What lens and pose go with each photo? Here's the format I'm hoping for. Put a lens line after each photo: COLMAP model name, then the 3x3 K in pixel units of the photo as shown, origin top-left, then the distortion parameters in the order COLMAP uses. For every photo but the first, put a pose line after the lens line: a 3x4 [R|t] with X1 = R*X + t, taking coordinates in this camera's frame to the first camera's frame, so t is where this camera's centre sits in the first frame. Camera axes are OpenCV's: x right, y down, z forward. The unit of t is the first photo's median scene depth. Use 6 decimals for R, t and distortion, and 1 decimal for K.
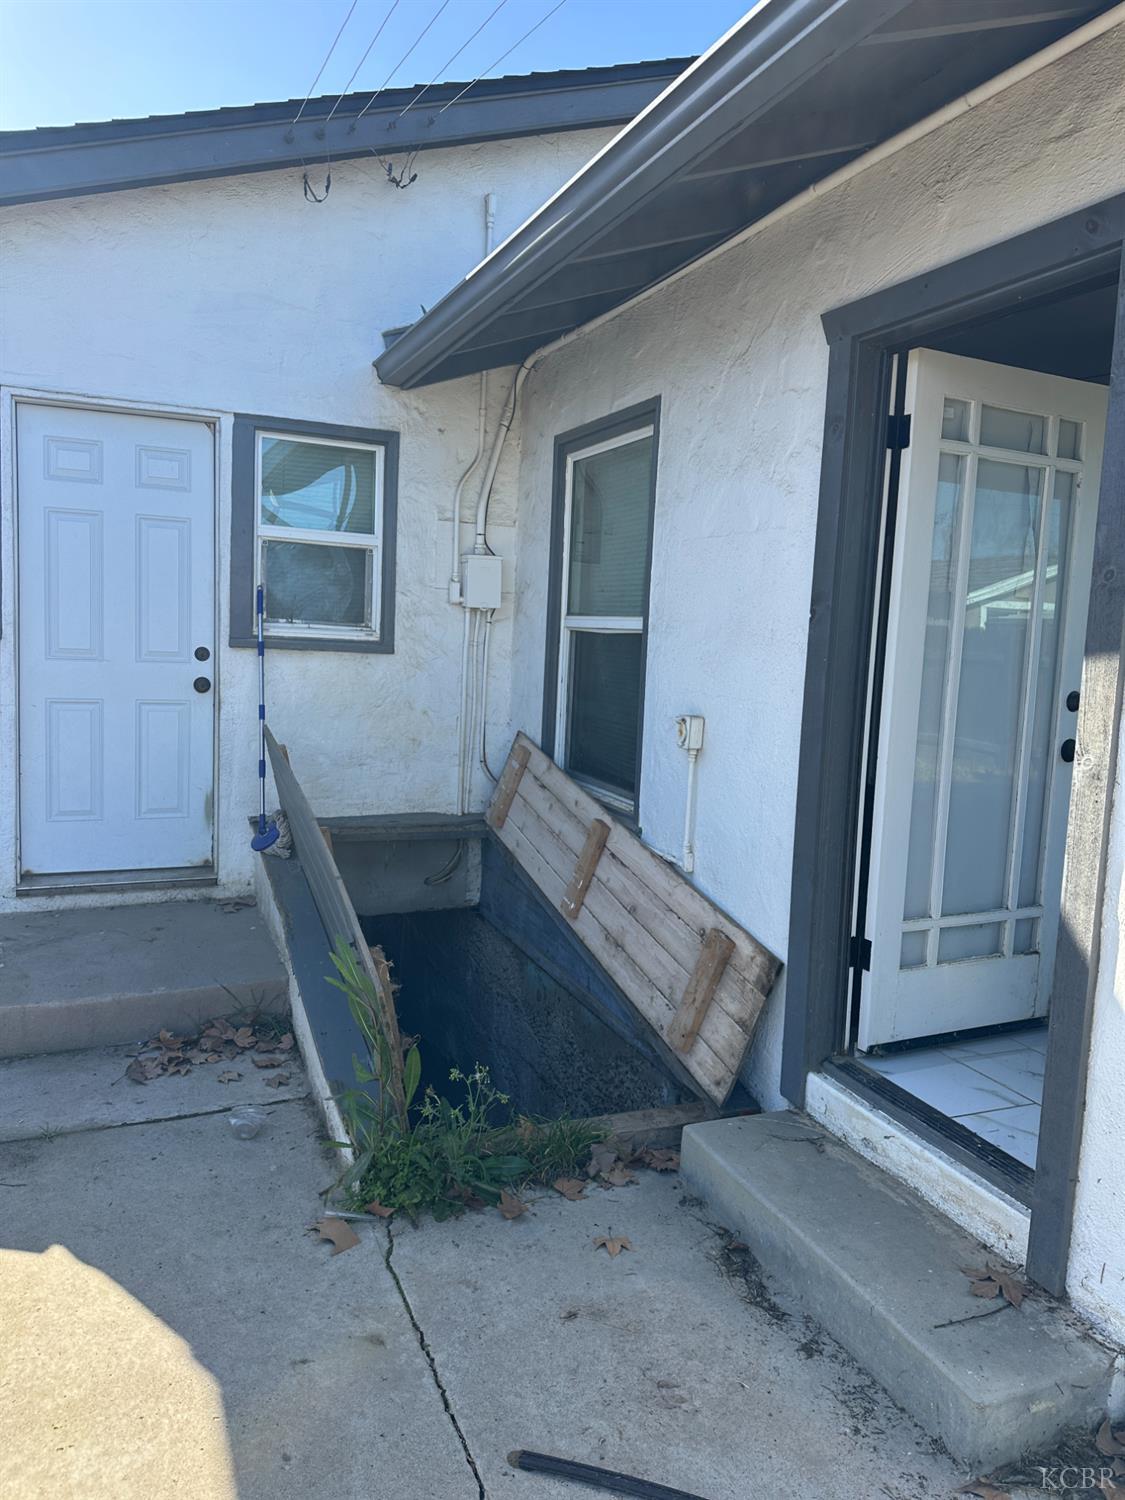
lens RADIAL K [[1058.0, 0, 562.0], [0, 1058.0, 746.7], [0, 0, 1]] dist [0.000083, -0.005237]
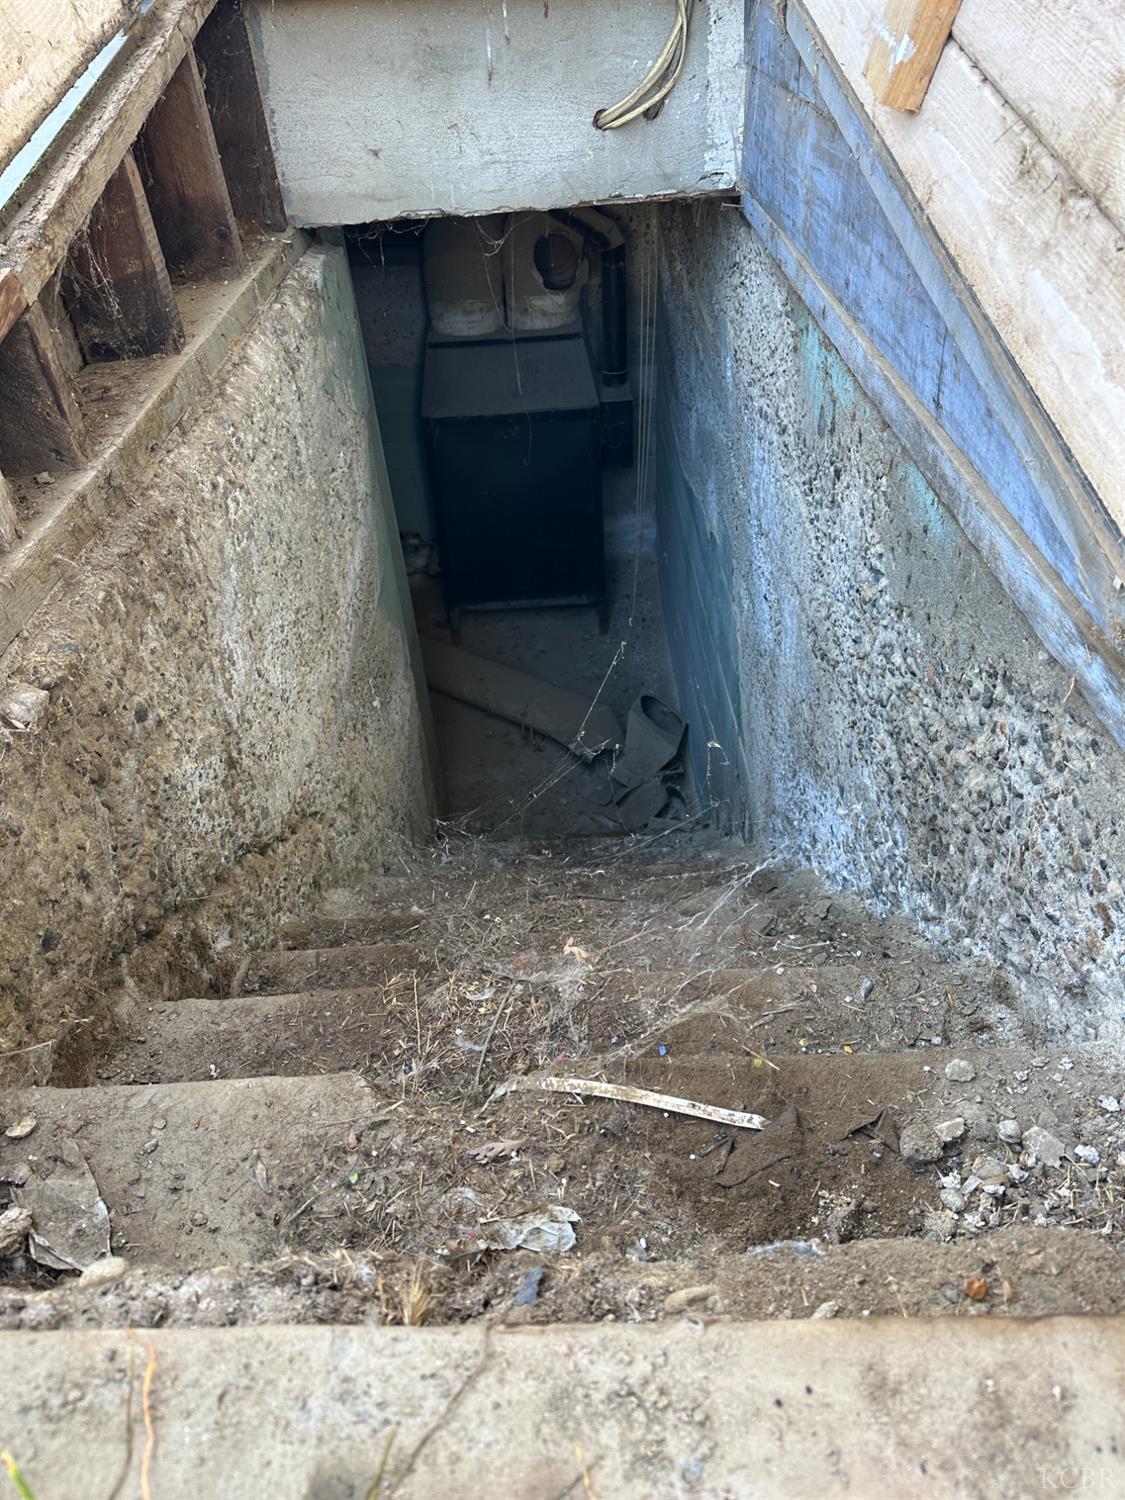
lens RADIAL K [[1058.0, 0, 556.8], [0, 1058.0, 751.4], [0, 0, 1]] dist [0.000083, -0.005237]
pose [[0.921625, 0.150687, -0.357631, 0.042833], [0.057760, 0.858013, 0.510370, 0.146890], [0.383758, -0.491027, 0.782063, 0.647861]]
